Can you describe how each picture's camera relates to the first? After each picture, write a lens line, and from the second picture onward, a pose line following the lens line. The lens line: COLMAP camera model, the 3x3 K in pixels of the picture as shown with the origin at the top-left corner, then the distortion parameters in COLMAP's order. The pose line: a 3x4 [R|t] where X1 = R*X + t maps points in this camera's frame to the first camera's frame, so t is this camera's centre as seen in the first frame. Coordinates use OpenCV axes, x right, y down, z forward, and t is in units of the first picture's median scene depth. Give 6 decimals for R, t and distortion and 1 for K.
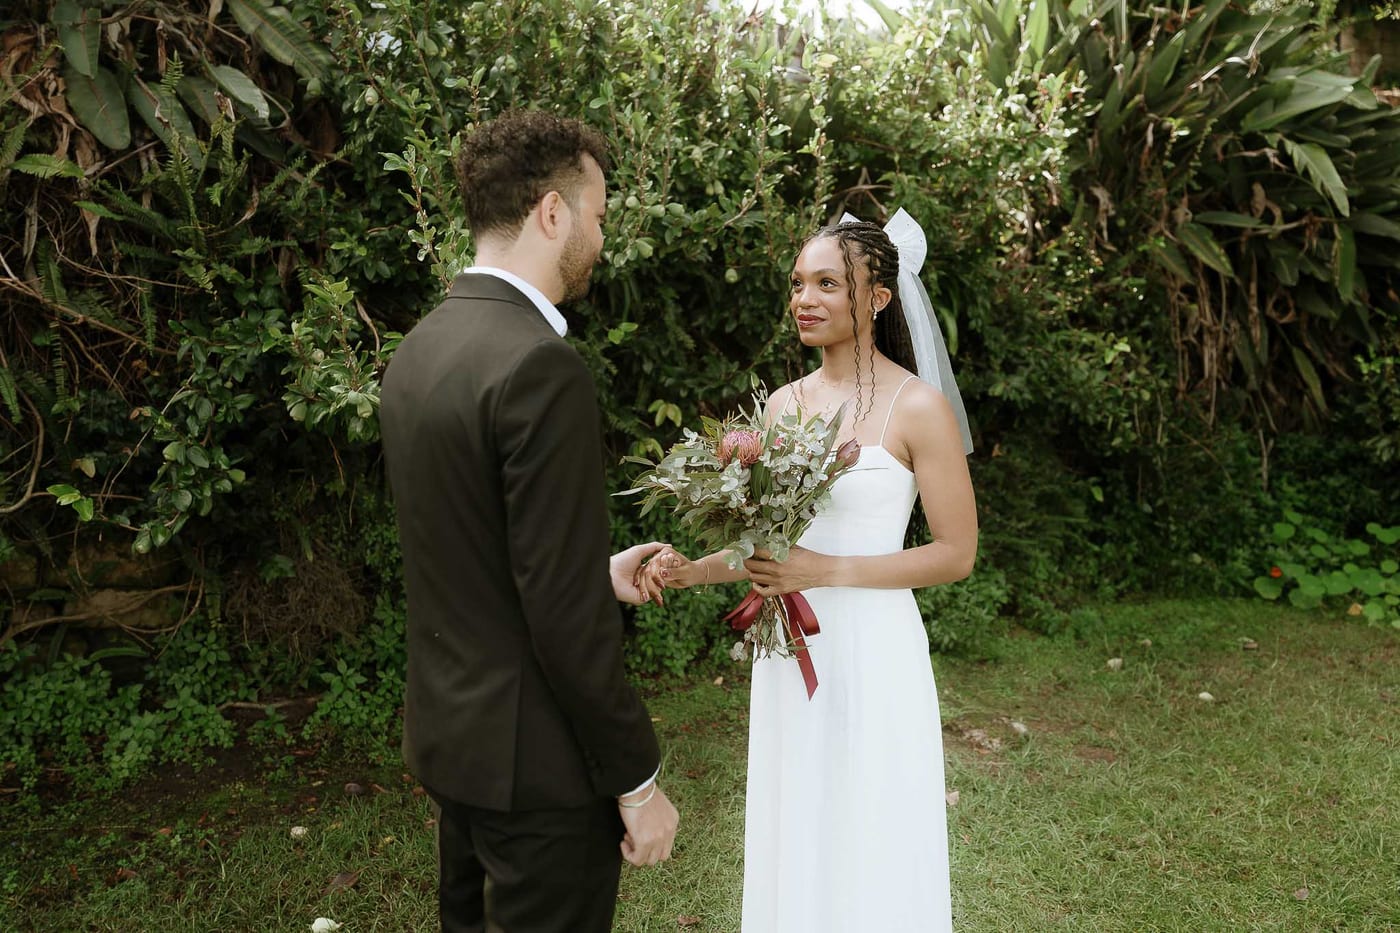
lens RADIAL K [[1188.9, 0, 705.1], [0, 1188.9, 459.9], [0, 0, 1]] dist [0.008796, 0.065280]
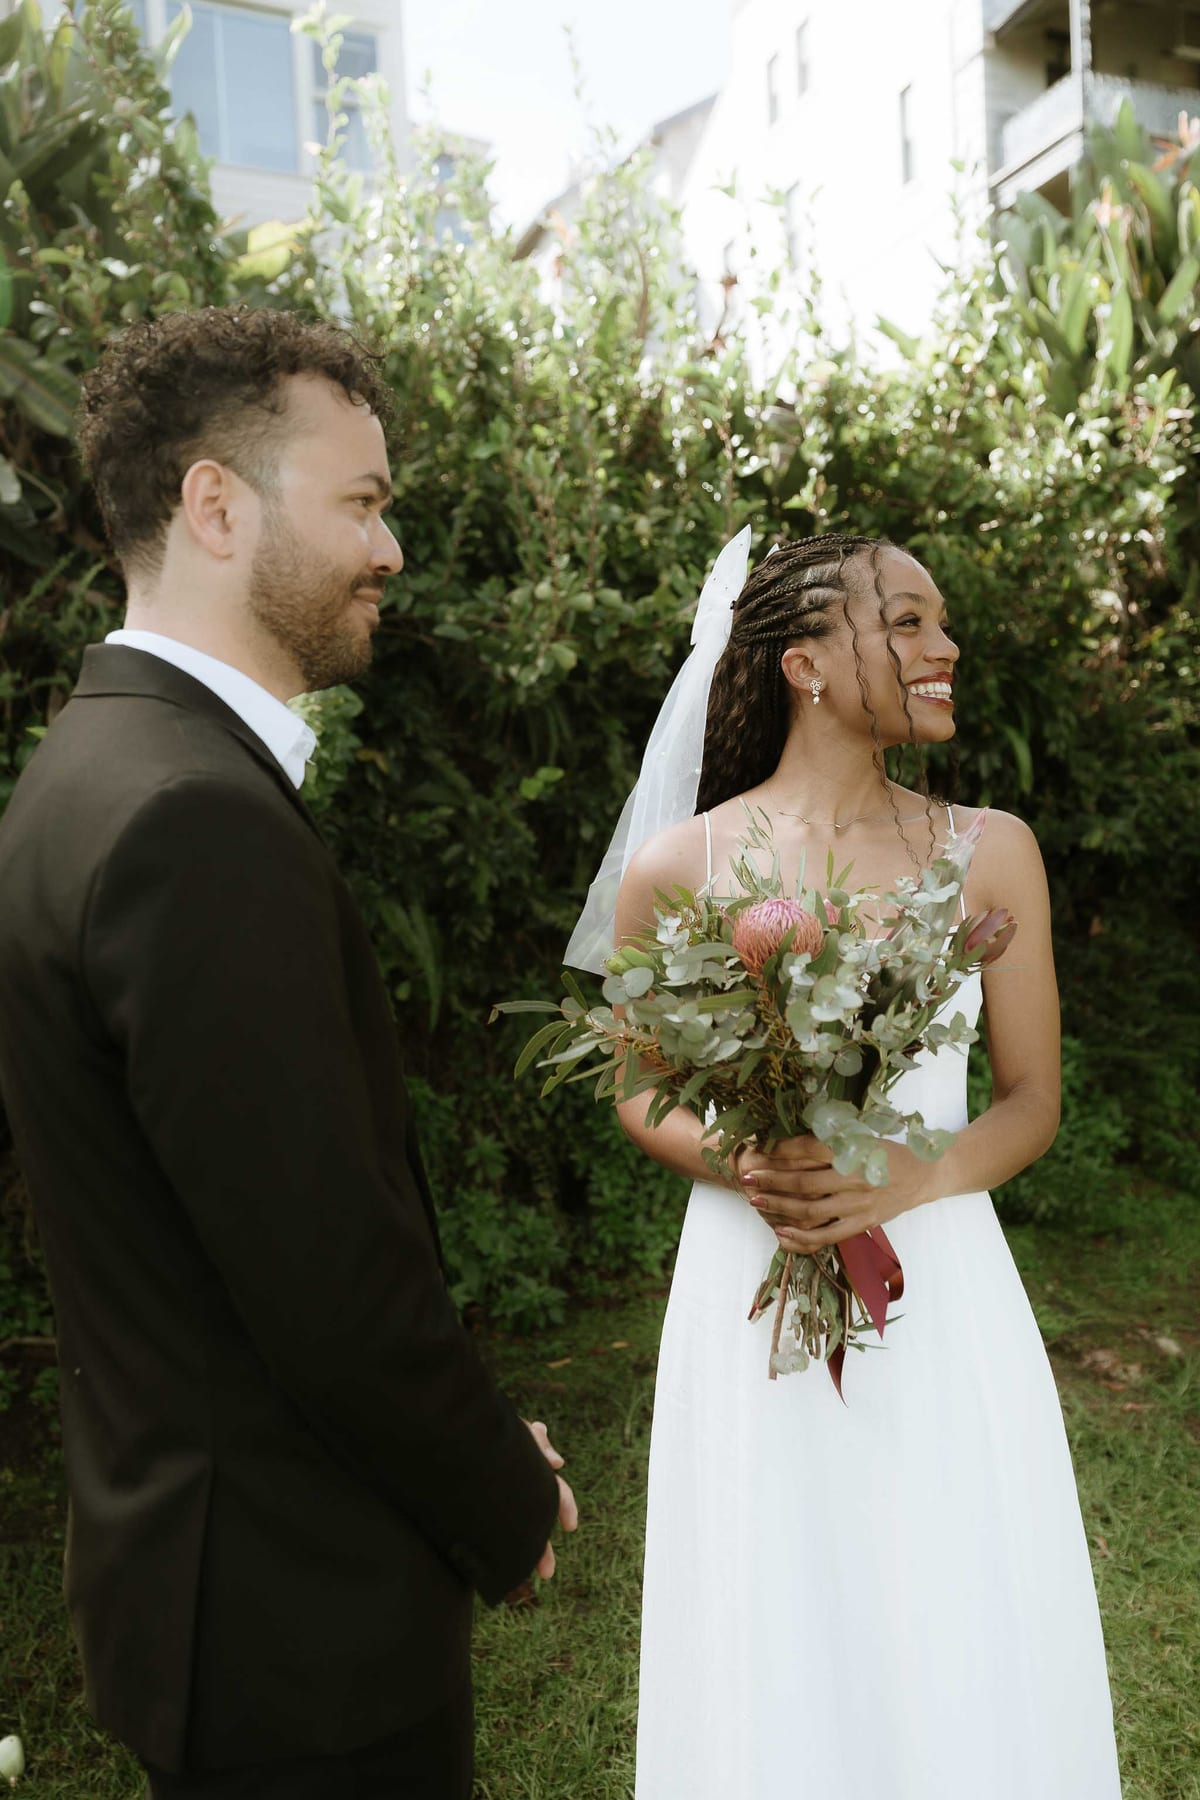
lens RADIAL K [[1464.8, 0, 600.0], [0, 1464.8, 900.0], [0, 0, 1]] dist [0.000458, 0.046304]
pose [[0.996318, -0.049551, -0.069961, 0.015867], [0.046929, 0.998151, -0.038628, -0.003942], [0.071745, 0.035202, 0.996802, 0.127950]]
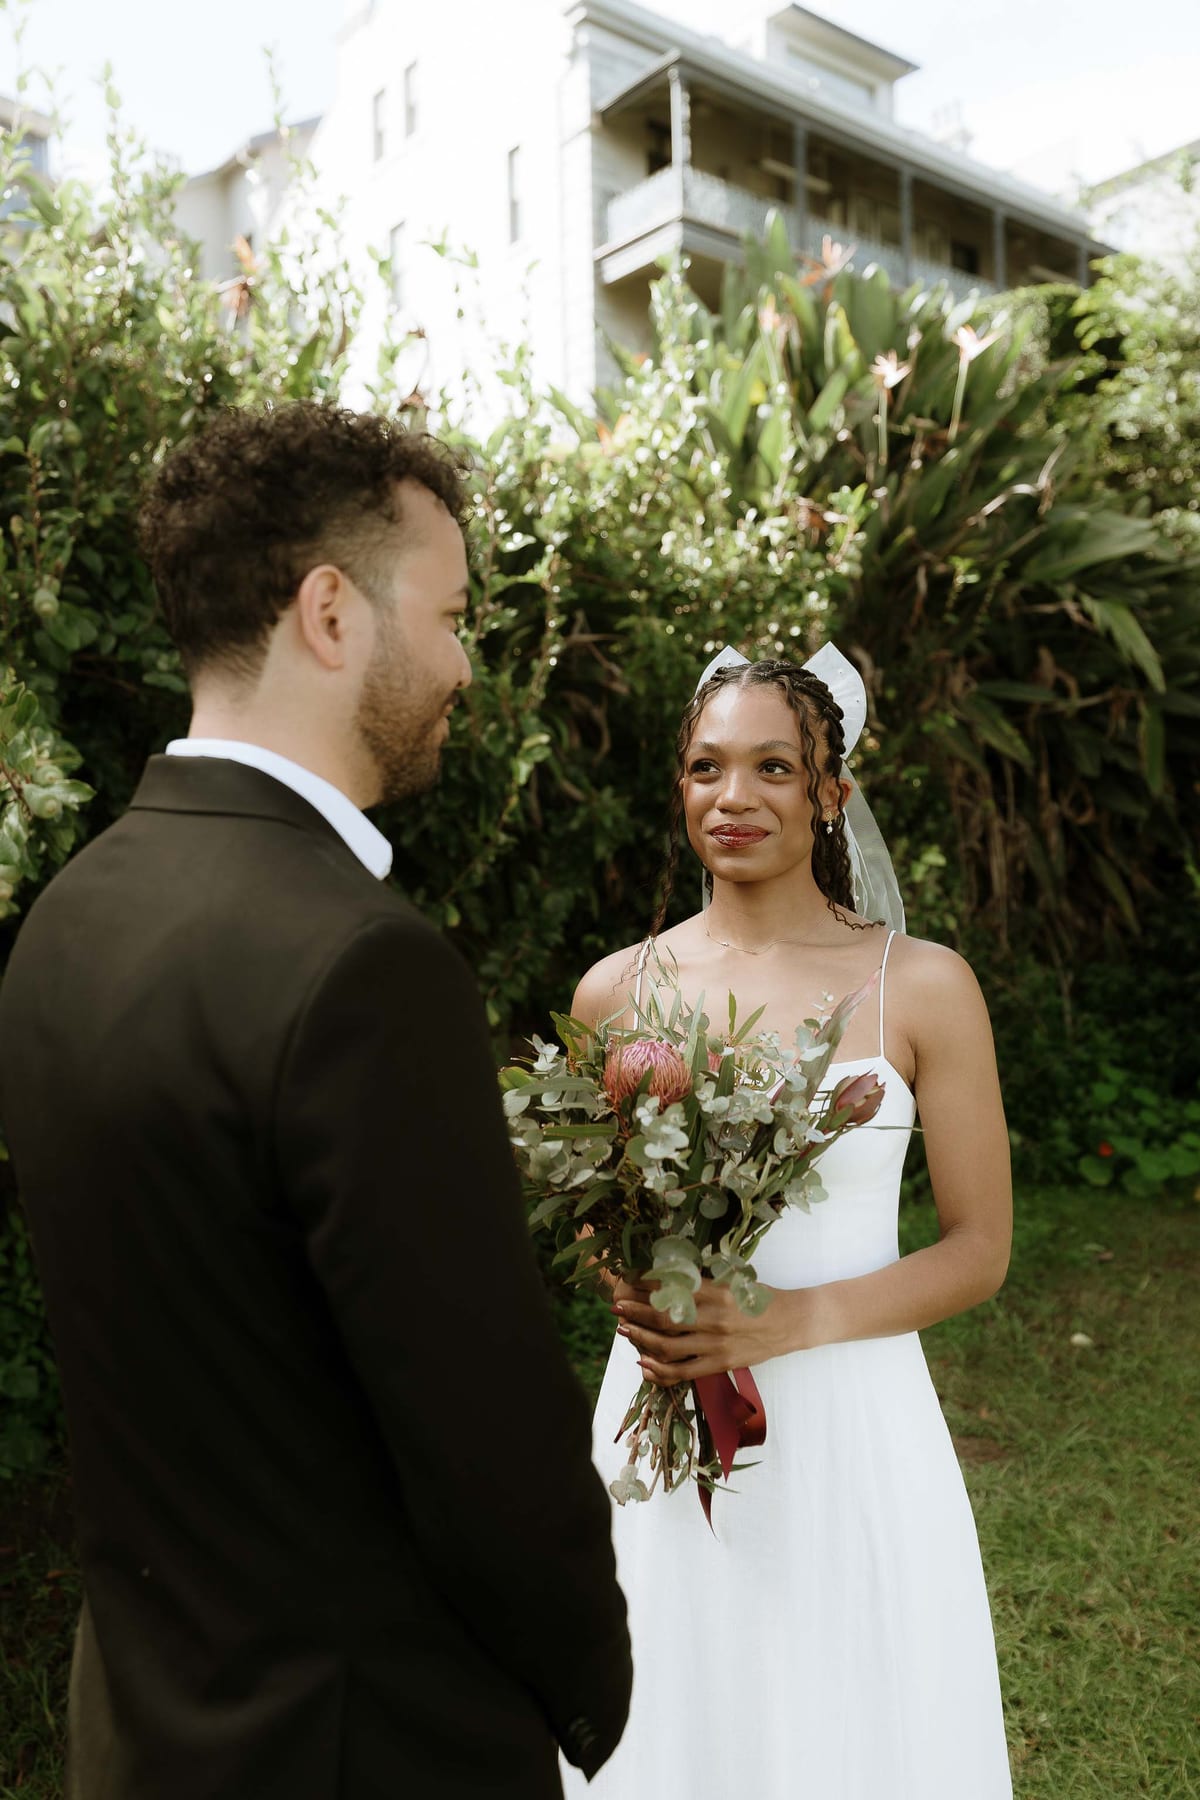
lens RADIAL K [[1528.6, 0, 591.3], [0, 1528.6, 888.2], [0, 0, 1]] dist [0.008796, 0.065280]
pose [[0.976507, -0.017370, 0.214784, -0.058284], [0.032954, 0.997059, -0.069191, -0.017990], [-0.212950, 0.074643, 0.974208, 0.125692]]
